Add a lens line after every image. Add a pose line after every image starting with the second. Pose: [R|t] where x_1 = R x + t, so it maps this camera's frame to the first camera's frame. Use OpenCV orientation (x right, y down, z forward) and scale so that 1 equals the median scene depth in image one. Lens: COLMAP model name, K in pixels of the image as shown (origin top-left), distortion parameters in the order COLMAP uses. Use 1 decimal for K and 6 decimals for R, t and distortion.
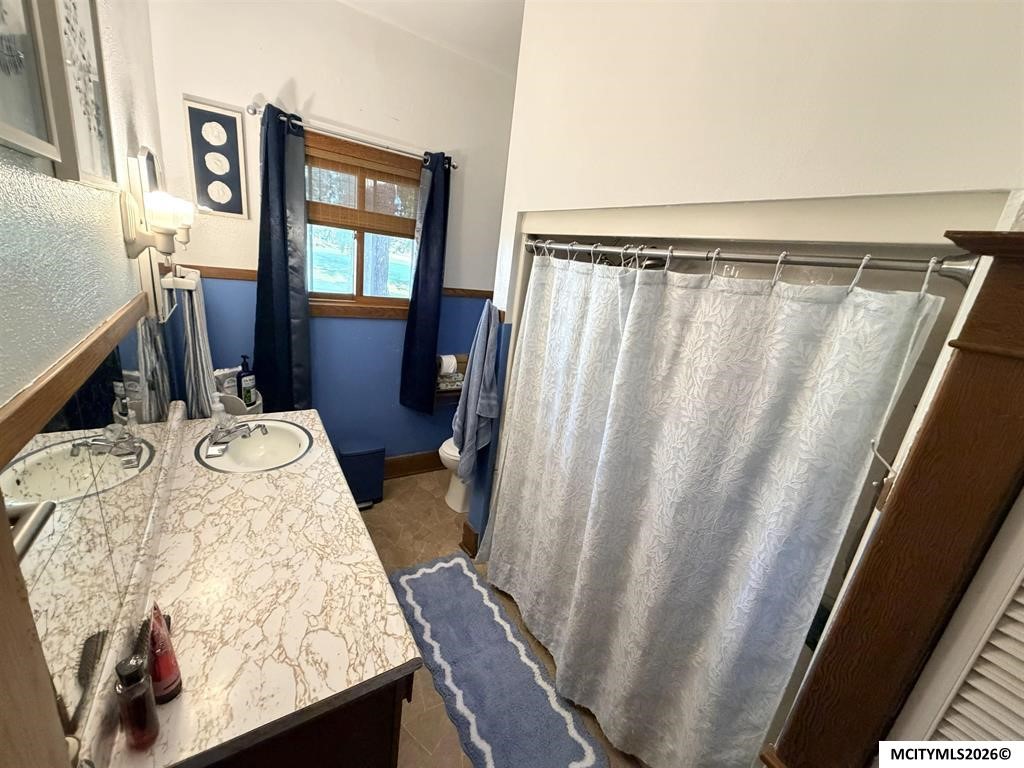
lens RADIAL K [[409.3, 0, 509.5], [0, 409.3, 382.6], [0, 0, 1]] dist [0.001901, 0.000182]
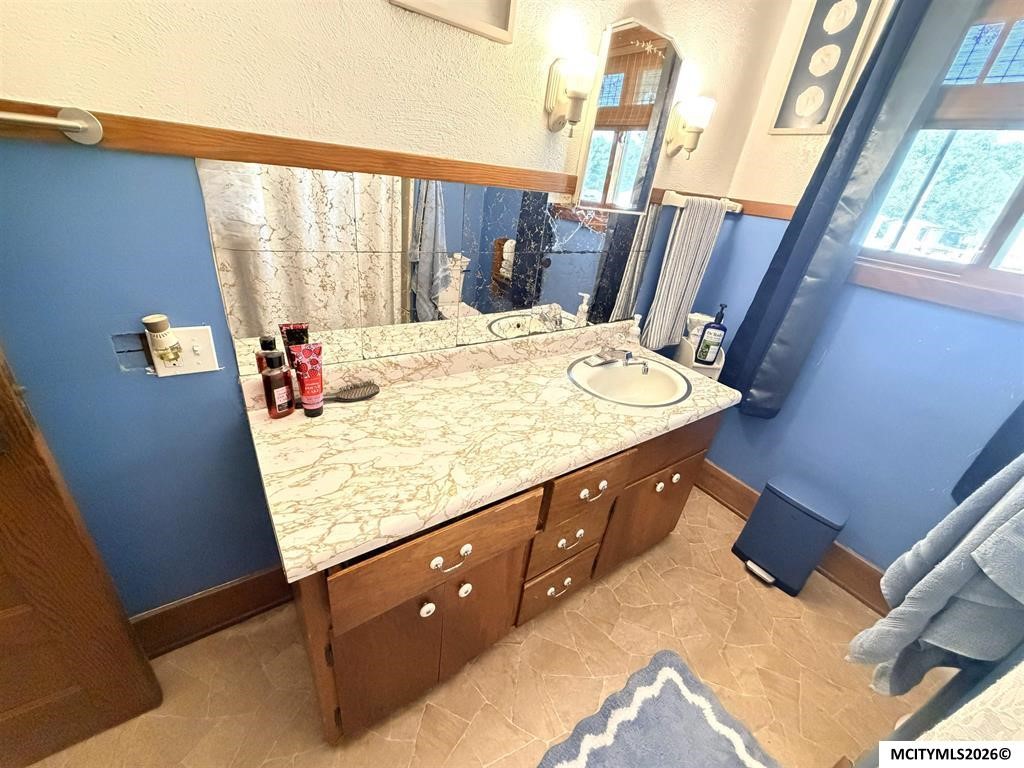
lens RADIAL K [[409.3, 0, 513.0], [0, 409.3, 382.9], [0, 0, 1]] dist [0.001901, 0.000182]
pose [[0.056680, 0.340636, -0.938485, 0.179037], [-0.401378, 0.868462, 0.290979, 0.002100], [0.914157, 0.360194, 0.185949, 0.522699]]
